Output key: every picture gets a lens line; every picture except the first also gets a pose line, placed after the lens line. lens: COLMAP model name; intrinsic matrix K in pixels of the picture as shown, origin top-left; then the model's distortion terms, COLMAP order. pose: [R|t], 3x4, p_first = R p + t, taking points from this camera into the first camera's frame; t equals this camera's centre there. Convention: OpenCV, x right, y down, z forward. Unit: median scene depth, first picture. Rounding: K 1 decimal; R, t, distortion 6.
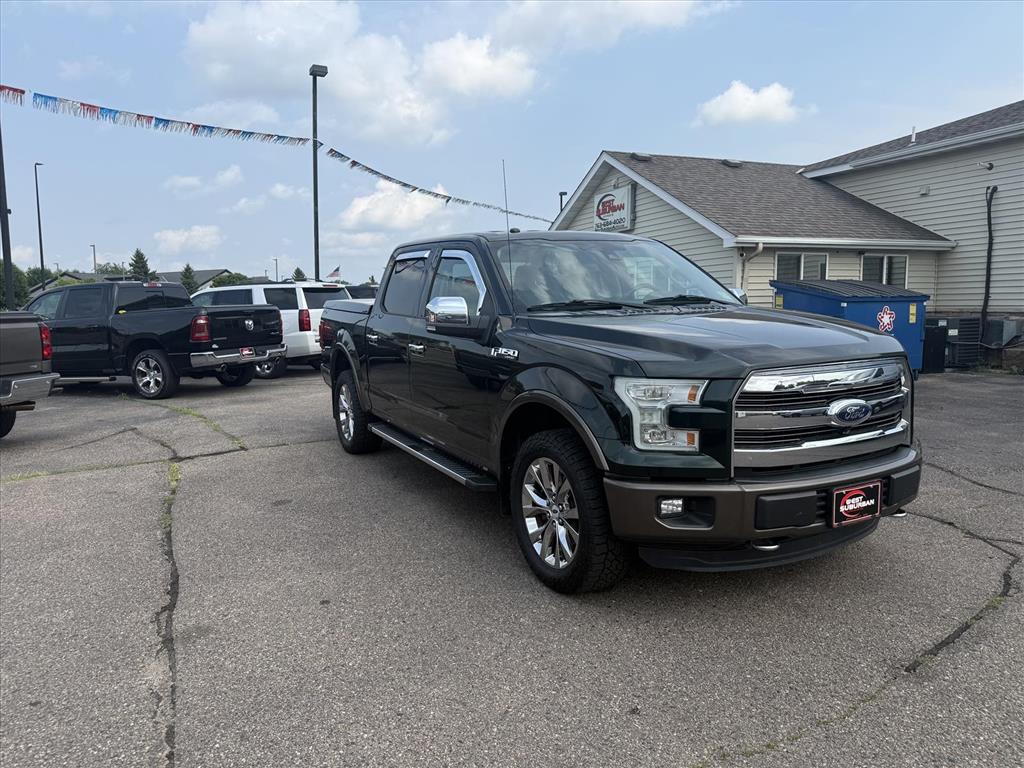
lens RADIAL K [[716.4, 0, 503.2], [0, 716.4, 389.0], [0, 0, 1]] dist [0.065821, -0.084765]
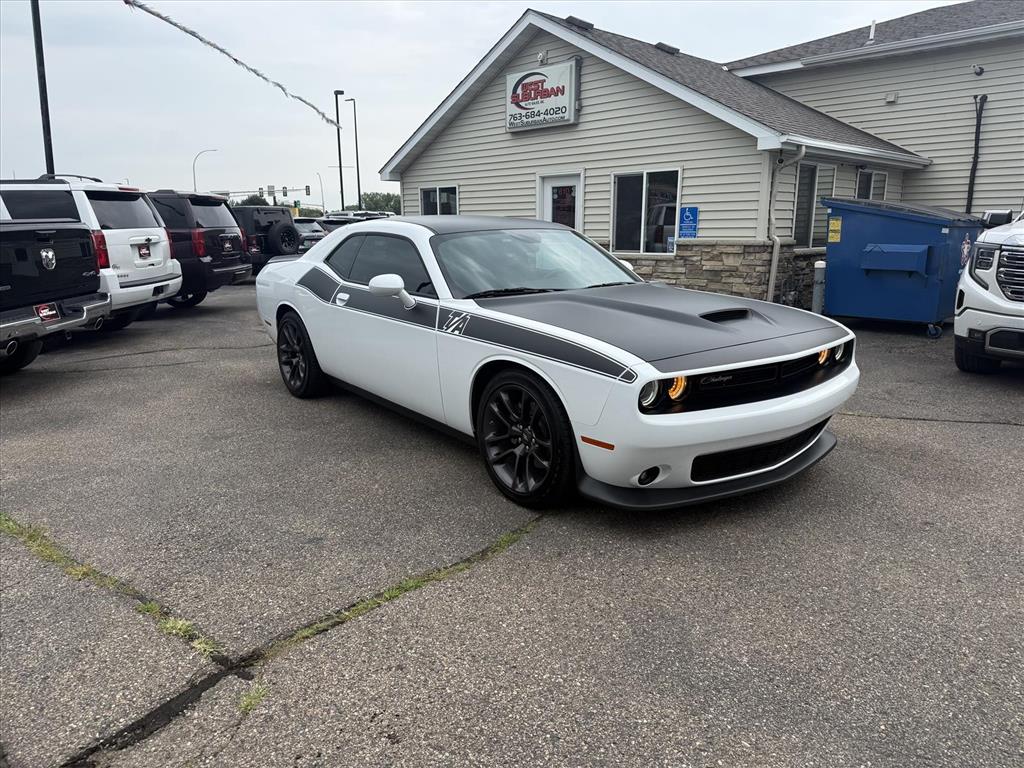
lens RADIAL K [[718.2, 0, 511.7], [0, 718.2, 390.1], [0, 0, 1]] dist [0.041574, -0.052279]
pose [[0.930804, -0.069836, 0.358786, -0.177598], [0.031896, 0.993353, 0.110602, -0.037175], [-0.364125, -0.091504, 0.926844, 0.337065]]
